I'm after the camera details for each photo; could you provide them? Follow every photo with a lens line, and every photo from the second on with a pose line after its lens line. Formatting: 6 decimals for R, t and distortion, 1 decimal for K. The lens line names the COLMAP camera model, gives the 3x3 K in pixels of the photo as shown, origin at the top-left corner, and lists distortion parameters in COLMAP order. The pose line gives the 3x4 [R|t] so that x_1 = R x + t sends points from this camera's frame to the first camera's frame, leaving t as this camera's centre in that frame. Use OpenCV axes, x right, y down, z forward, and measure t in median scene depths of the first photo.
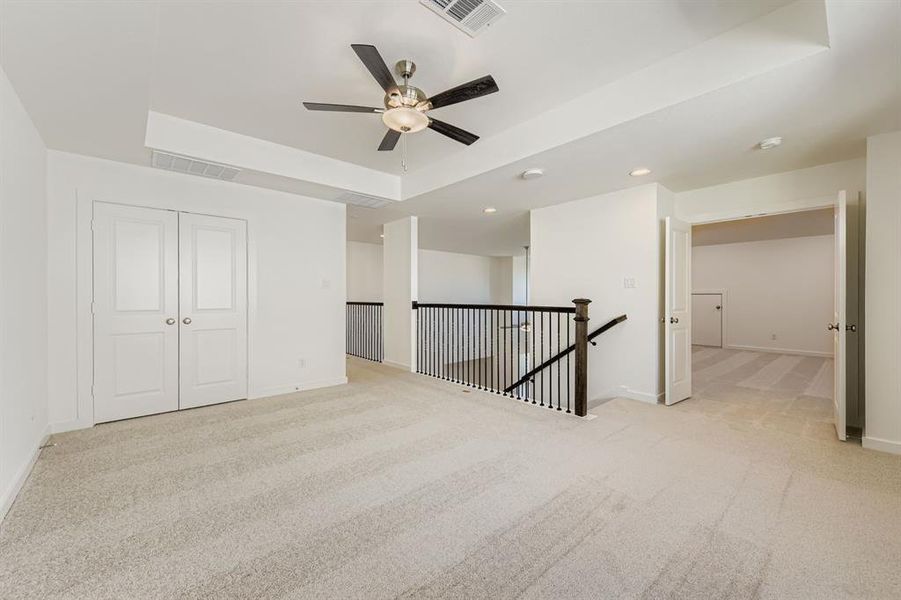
lens RADIAL K [[359.6, 0, 449.3], [0, 359.6, 296.2], [0, 0, 1]] dist [0.003701, -0.000938]
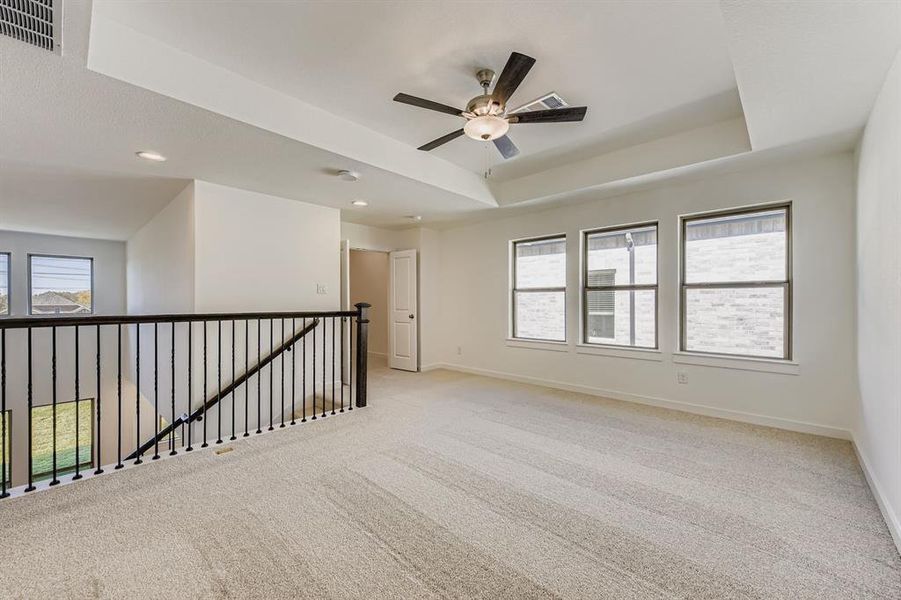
lens RADIAL K [[359.6, 0, 449.5], [0, 359.6, 302.7], [0, 0, 1]] dist [0.003701, -0.000938]
pose [[-0.086273, -0.007330, 0.996245, -0.658284], [-0.003509, 0.999969, 0.007054, -0.002207], [-0.996265, -0.002887, -0.086296, 0.699001]]
